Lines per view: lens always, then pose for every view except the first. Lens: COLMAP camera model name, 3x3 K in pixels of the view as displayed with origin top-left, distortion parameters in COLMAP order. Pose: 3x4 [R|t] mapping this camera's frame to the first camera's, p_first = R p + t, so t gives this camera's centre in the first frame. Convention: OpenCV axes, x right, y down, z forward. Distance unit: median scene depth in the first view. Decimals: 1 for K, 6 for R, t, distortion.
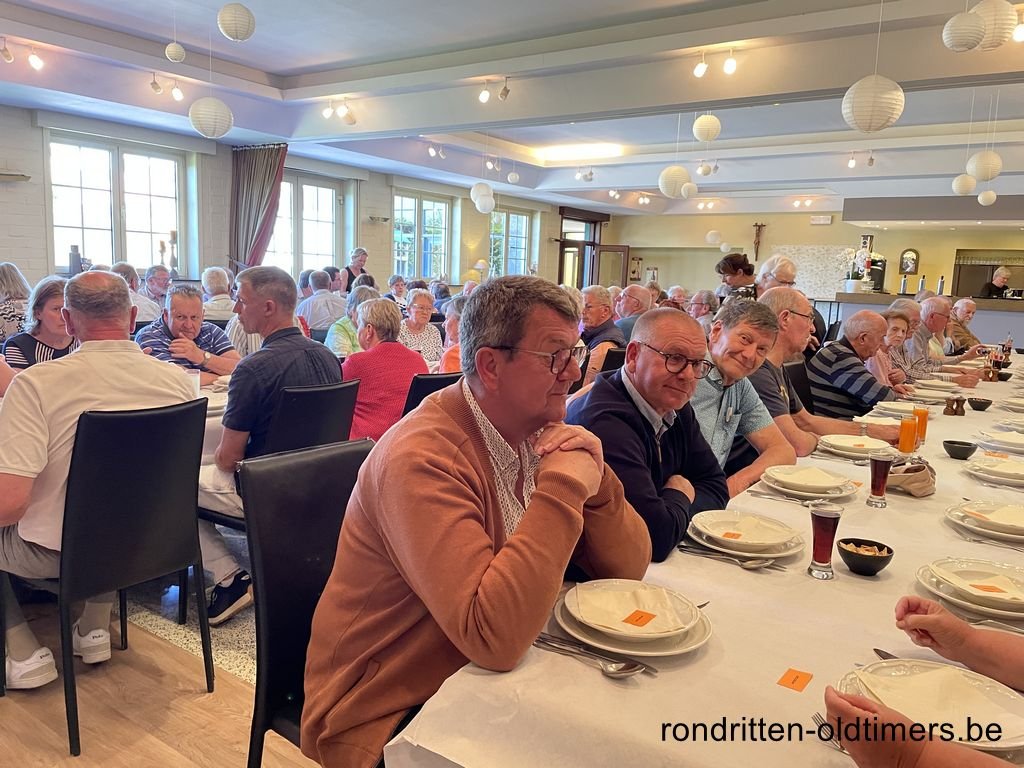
lens RADIAL K [[778.6, 0, 512.0], [0, 778.6, 384.0], [0, 0, 1]] dist [0.168105, -0.227358]
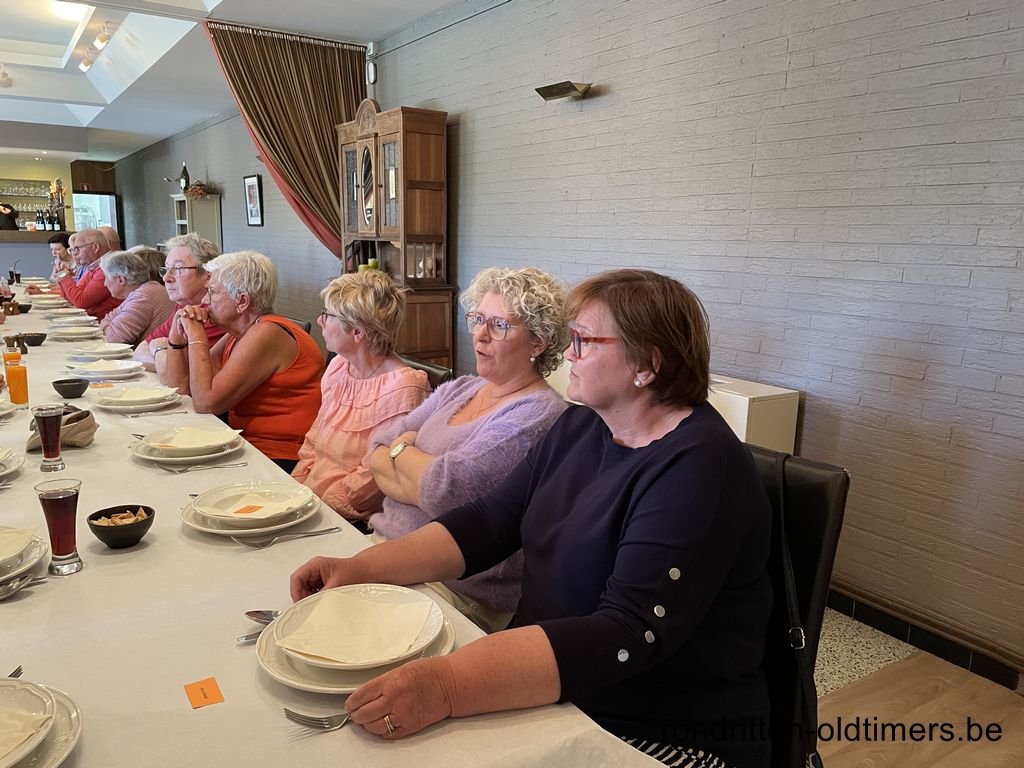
lens RADIAL K [[780.0, 0, 512.0], [0, 780.0, 384.0], [0, 0, 1]] dist [0.094656, -0.128515]
pose [[0.378753, -0.198345, 0.903994, -0.018976], [0.118772, 0.979105, 0.165063, -0.003243], [-0.917845, 0.044851, 0.394397, 0.038059]]
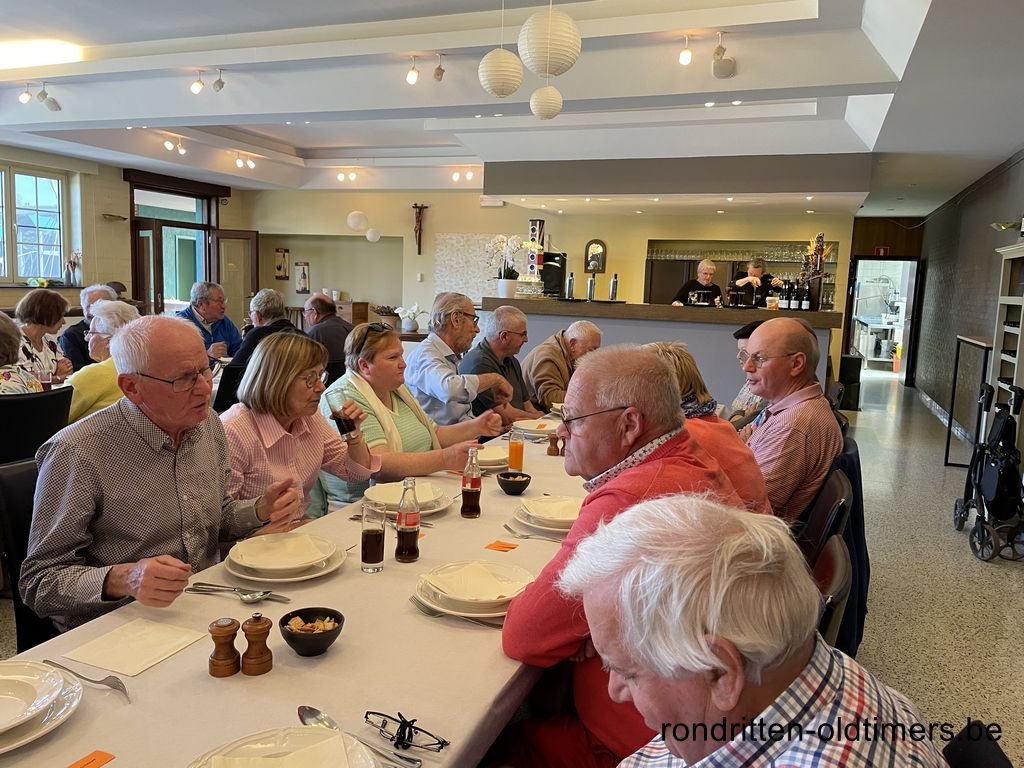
lens RADIAL K [[780.0, 0, 512.0], [0, 780.0, 384.0], [0, 0, 1]] dist [0.094656, -0.128515]
pose [[0.971300, -0.034856, 0.235292, 0.246476], [0.035540, 0.999367, 0.001333, -0.035299], [-0.235189, 0.007068, 0.971924, 0.299378]]
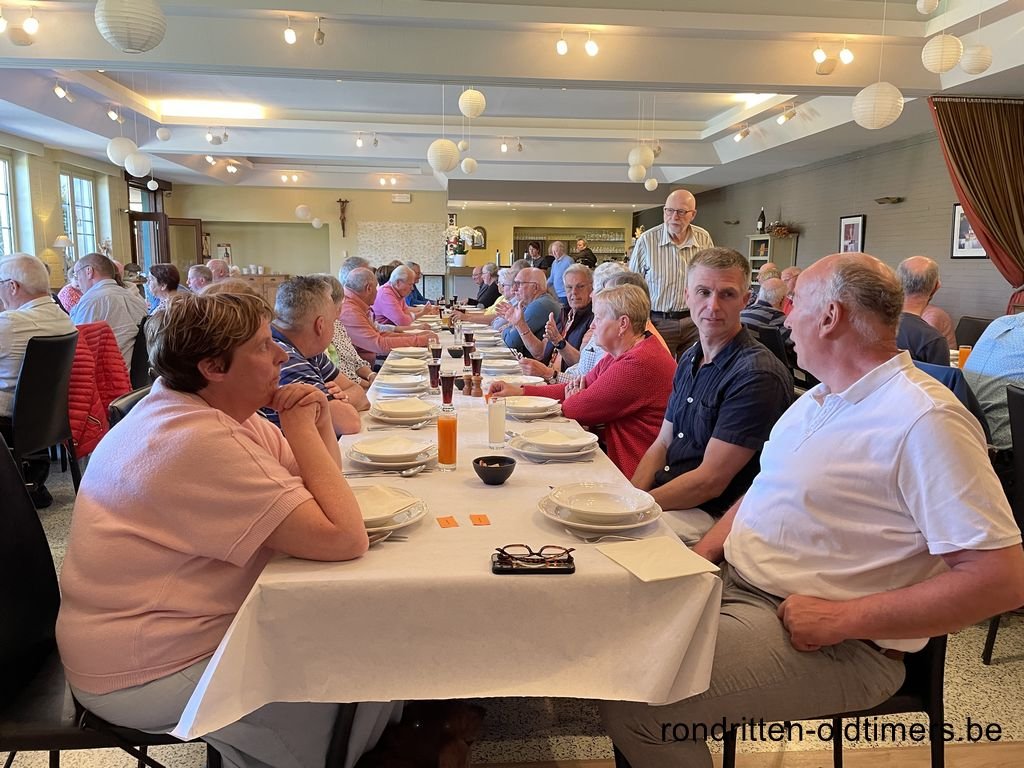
lens RADIAL K [[780.0, 0, 512.0], [0, 780.0, 384.0], [0, 0, 1]] dist [0.094656, -0.128515]
pose [[0.764421, -0.129618, 0.631553, -0.208197], [0.109732, 0.991446, 0.070663, -0.020270], [-0.635310, 0.015285, 0.772106, 0.114289]]
